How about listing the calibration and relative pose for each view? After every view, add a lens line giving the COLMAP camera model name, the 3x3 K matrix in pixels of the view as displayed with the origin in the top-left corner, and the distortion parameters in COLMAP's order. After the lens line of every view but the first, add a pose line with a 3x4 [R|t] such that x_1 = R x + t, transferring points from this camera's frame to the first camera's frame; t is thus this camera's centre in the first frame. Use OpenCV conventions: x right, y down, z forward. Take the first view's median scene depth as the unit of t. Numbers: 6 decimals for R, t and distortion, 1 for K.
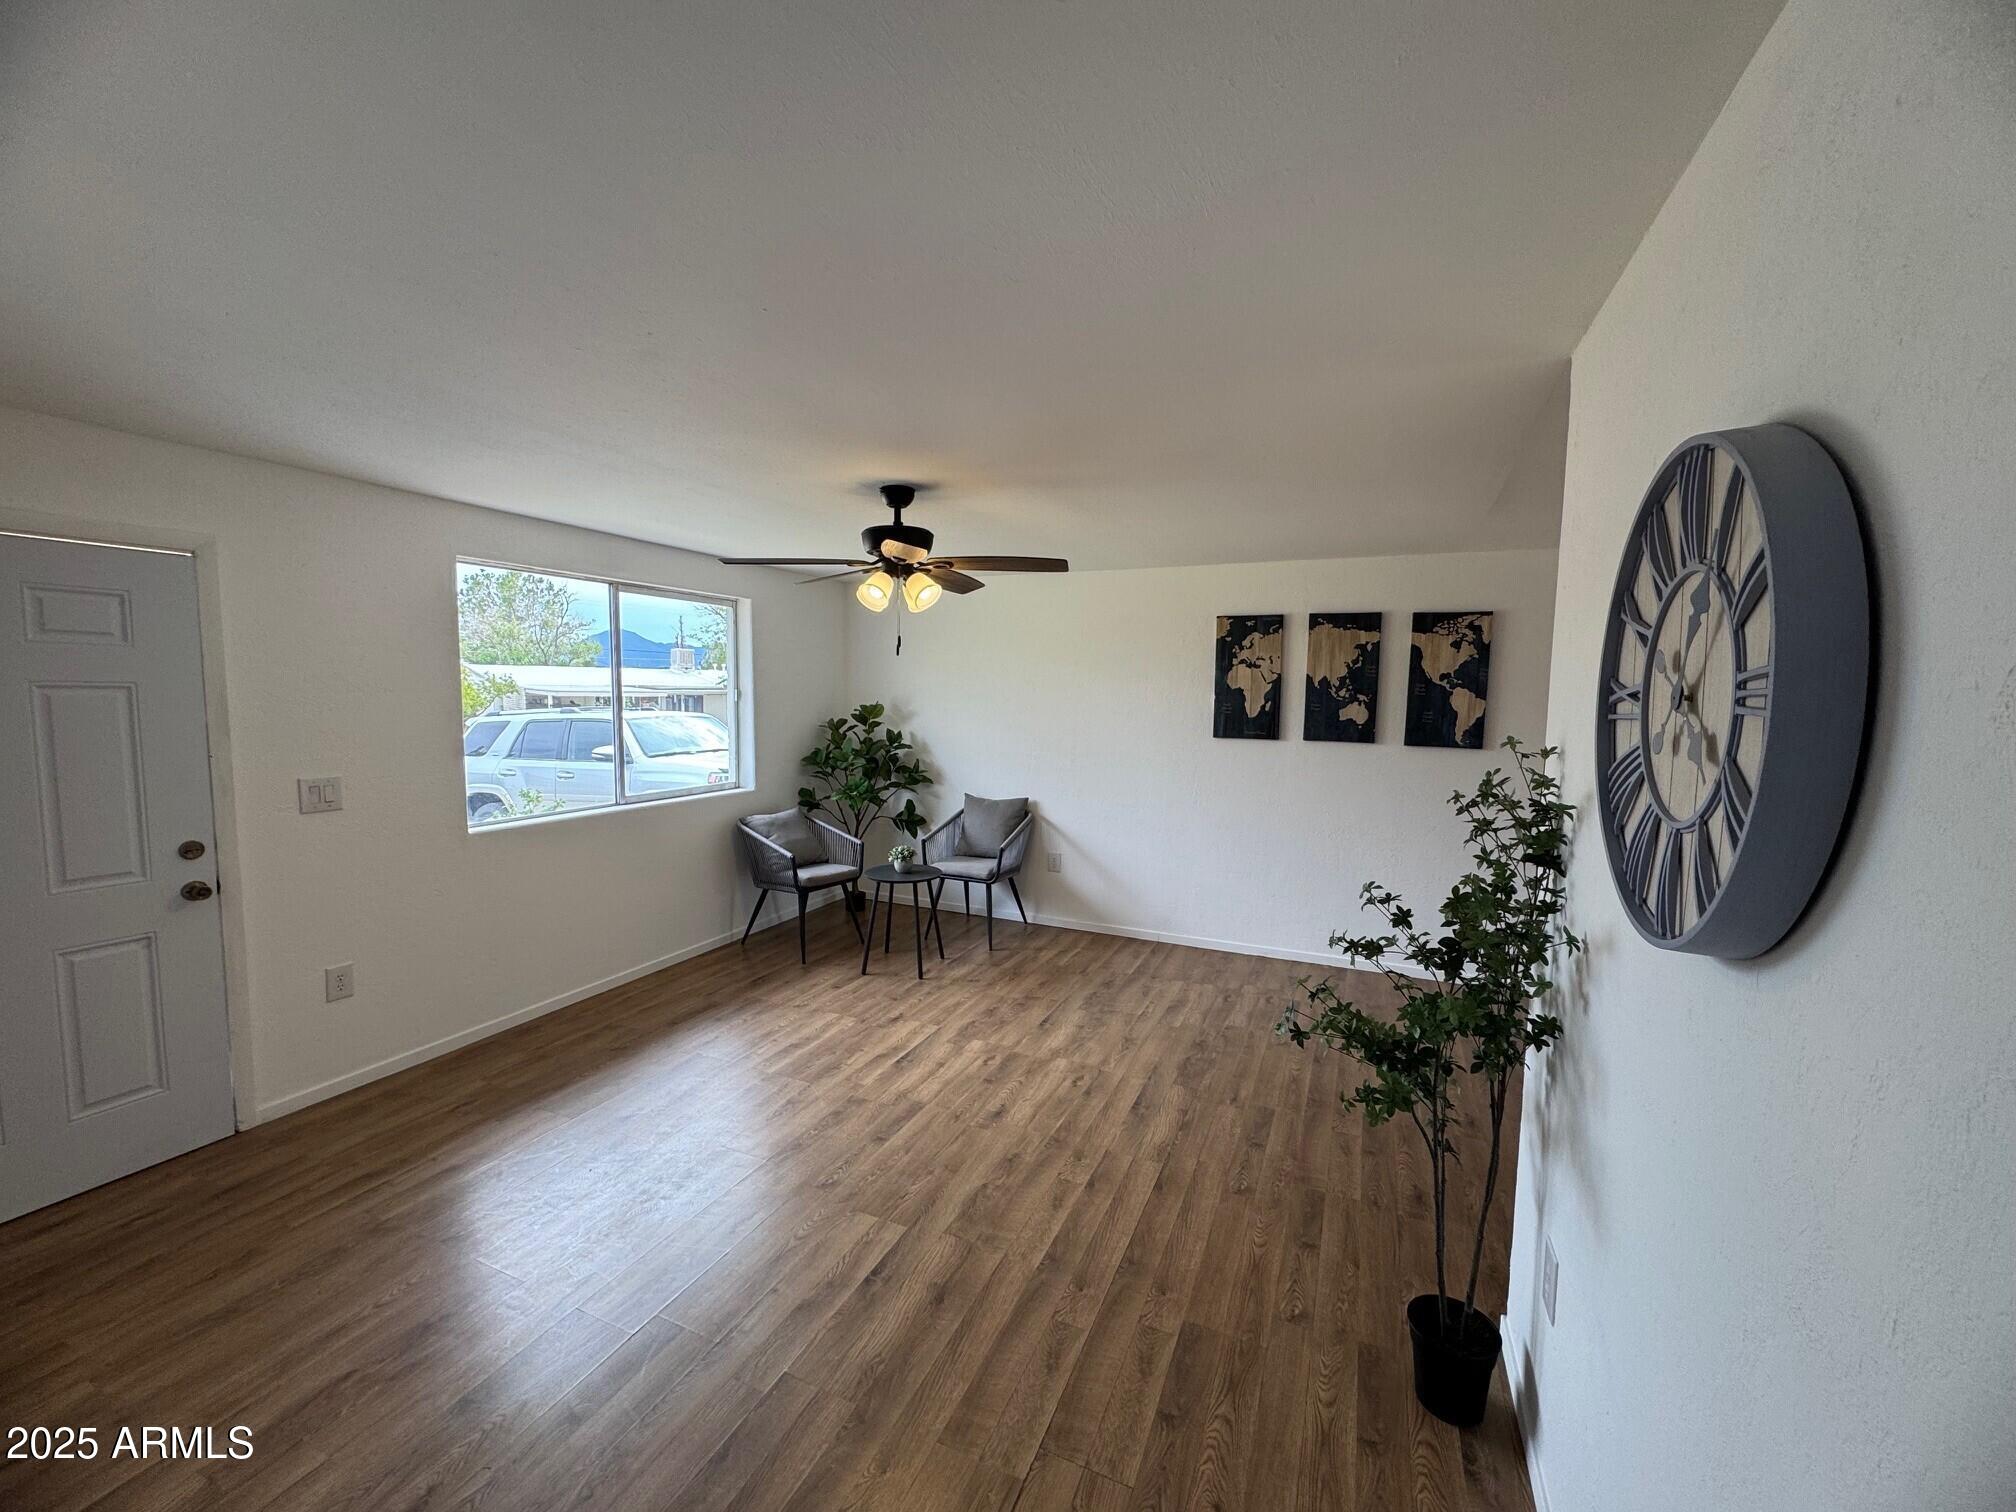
lens RADIAL K [[812.4, 0, 1008.0], [0, 812.4, 756.0], [0, 0, 1]] dist [-0.000059, 0.000168]
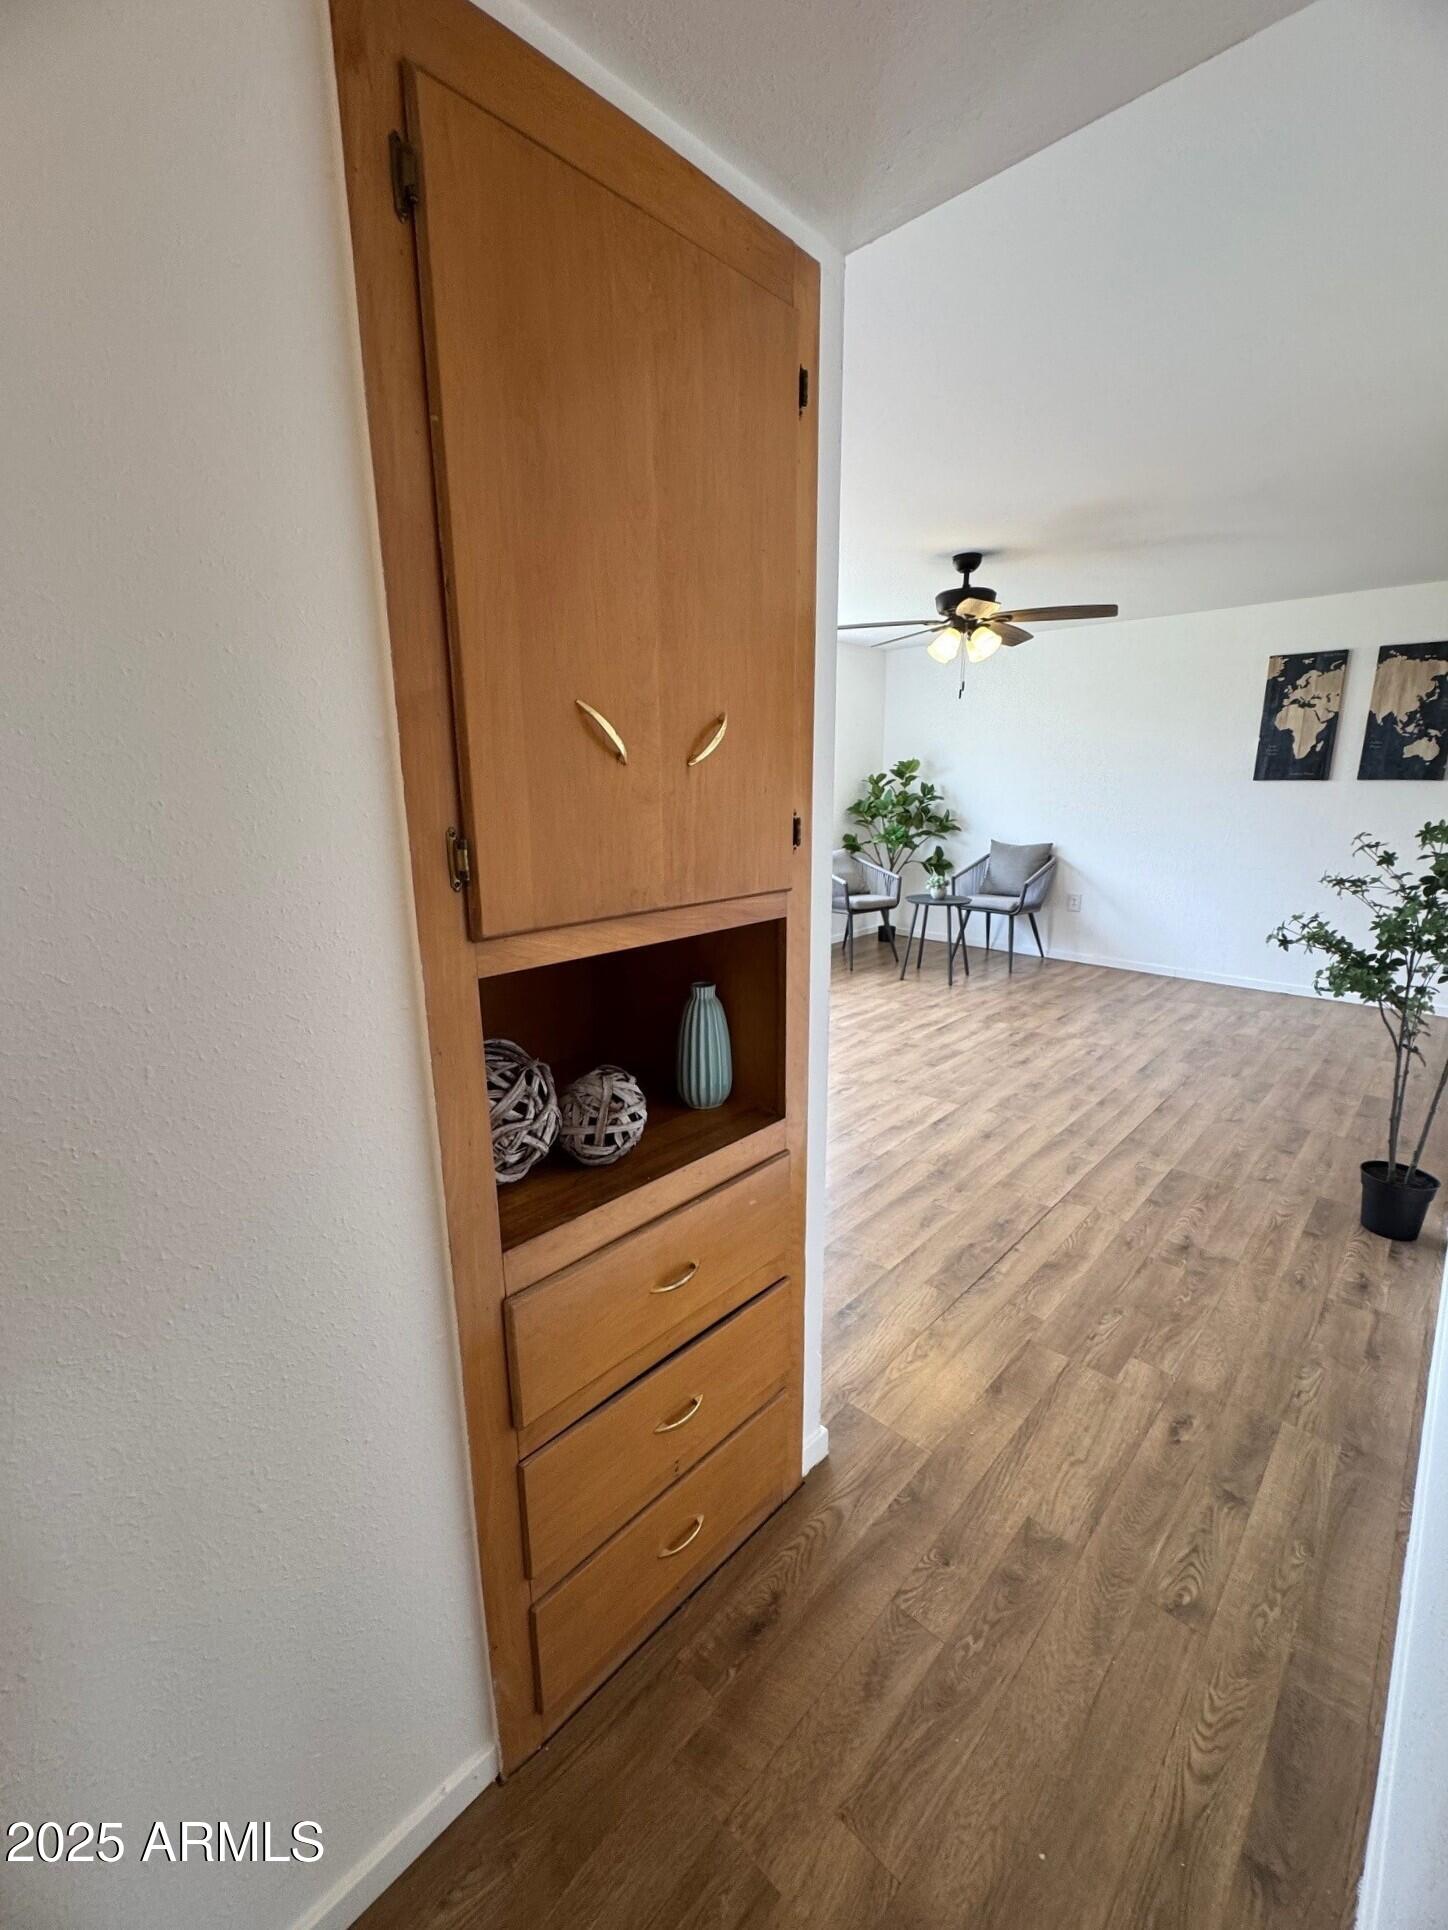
lens RADIAL K [[810.4, 0, 717.7], [0, 810.4, 964.7], [0, 0, 1]] dist [-0.001862, 0.000187]
pose [[0.942009, 0.057589, -0.330608, -0.040528], [-0.009004, 0.989148, 0.146645, 0.078559], [0.335466, -0.135164, 0.932305, -0.261344]]
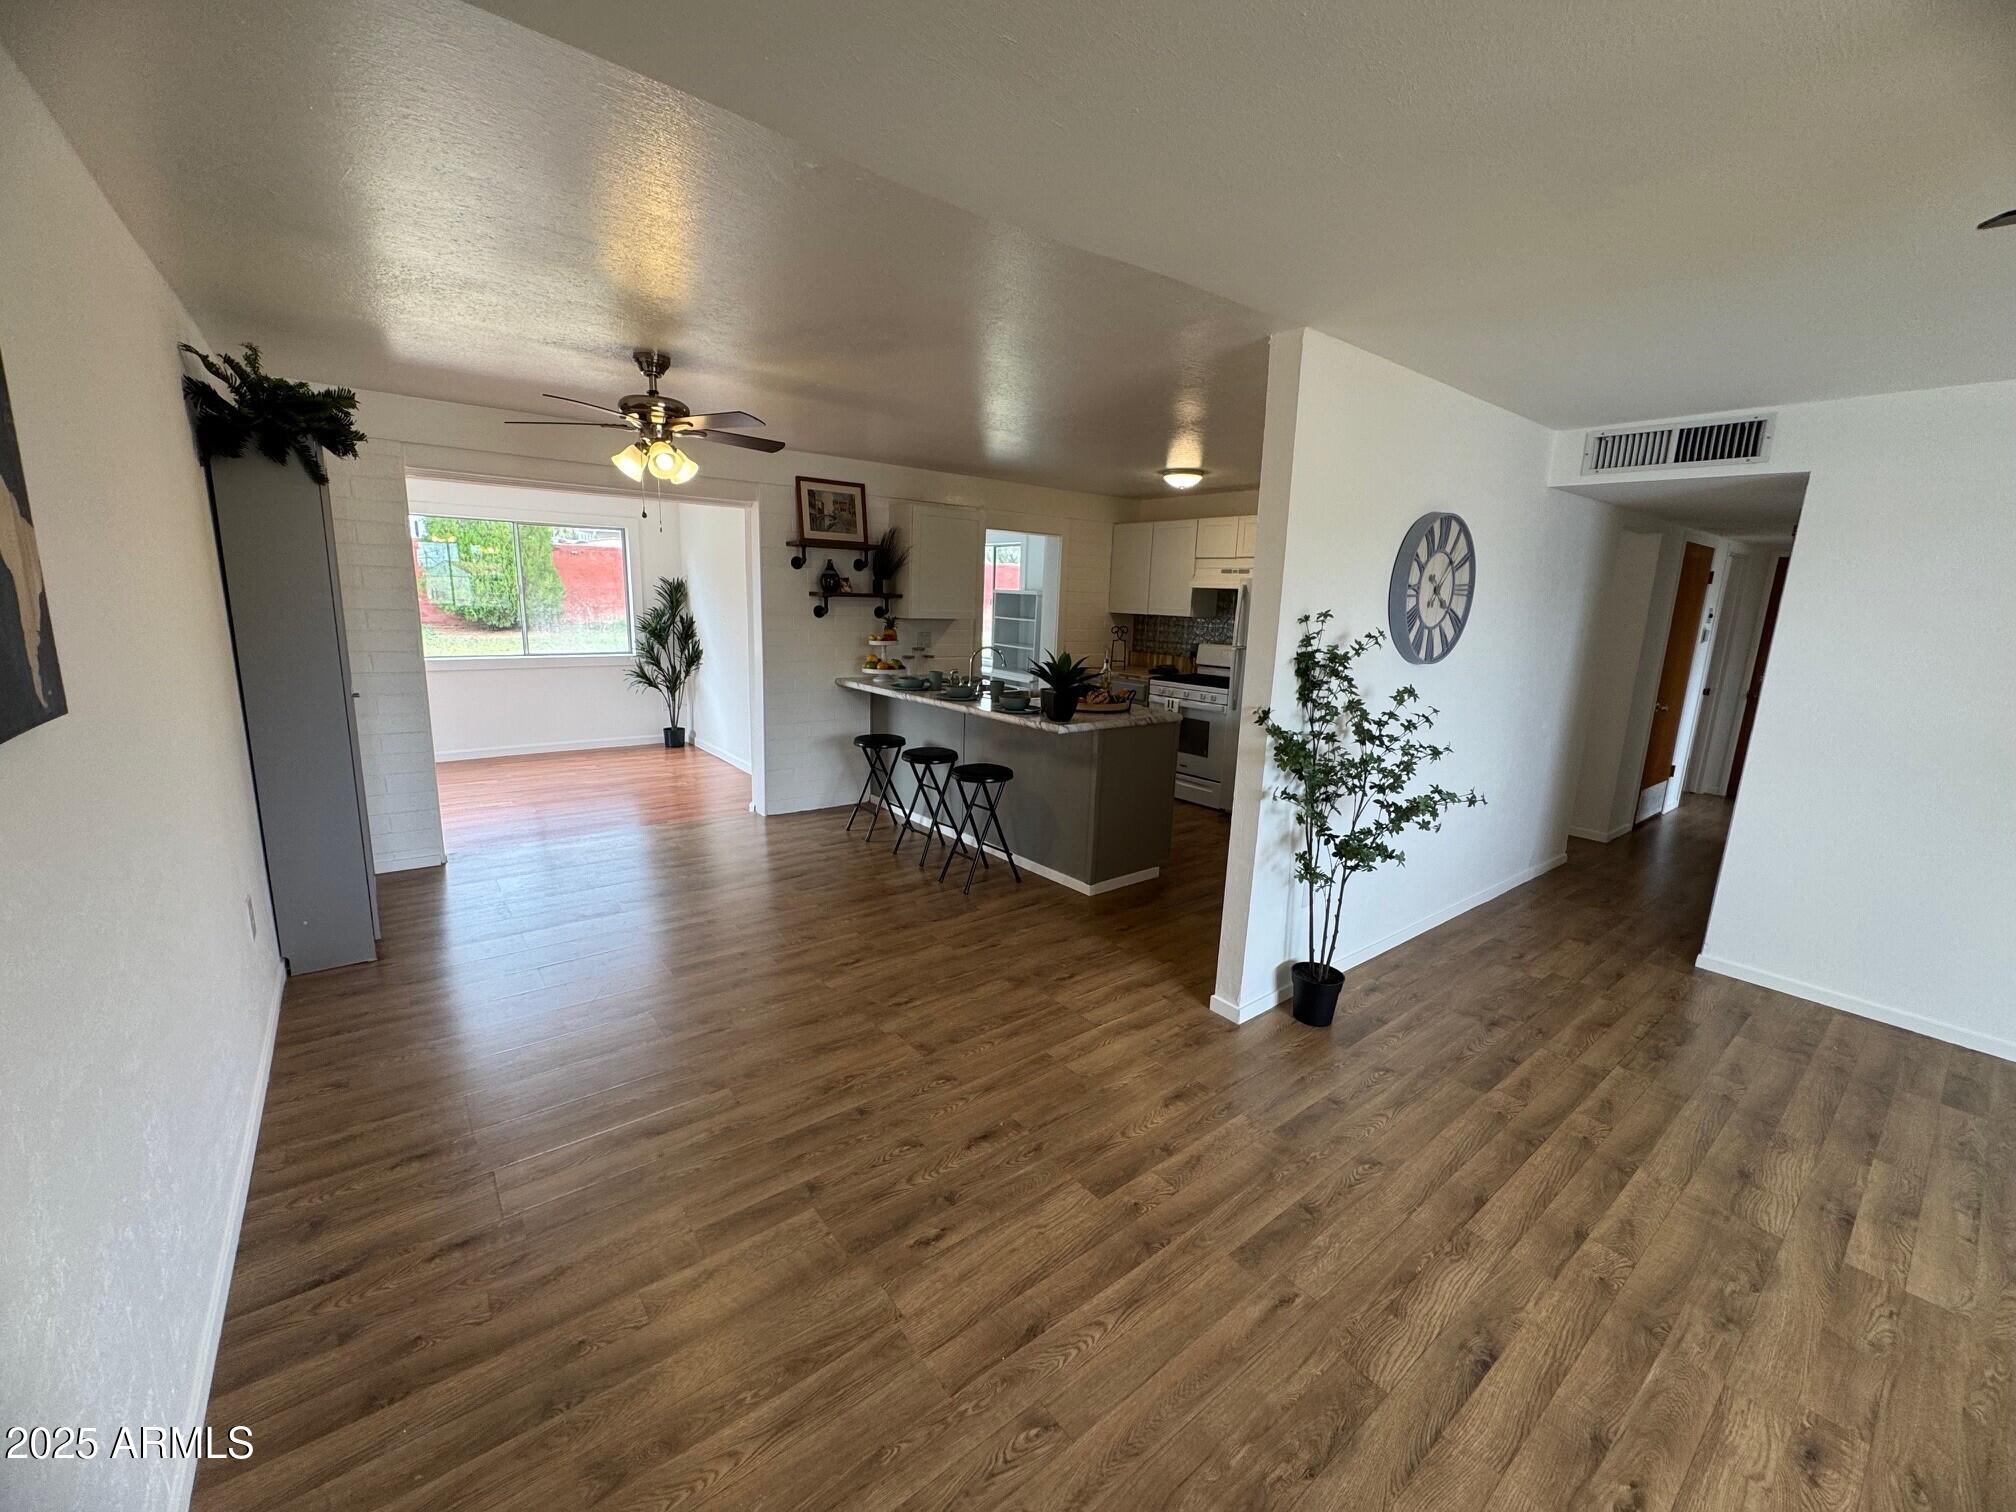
lens RADIAL K [[812.4, 0, 1008.0], [0, 812.4, 756.0], [0, 0, 1]] dist [-0.000059, 0.000168]
pose [[-0.887324, -0.133337, 0.441448, 0.199379], [-0.008134, 0.961662, 0.274115, -0.076889], [-0.461074, 0.239638, -0.854391, 1.180641]]
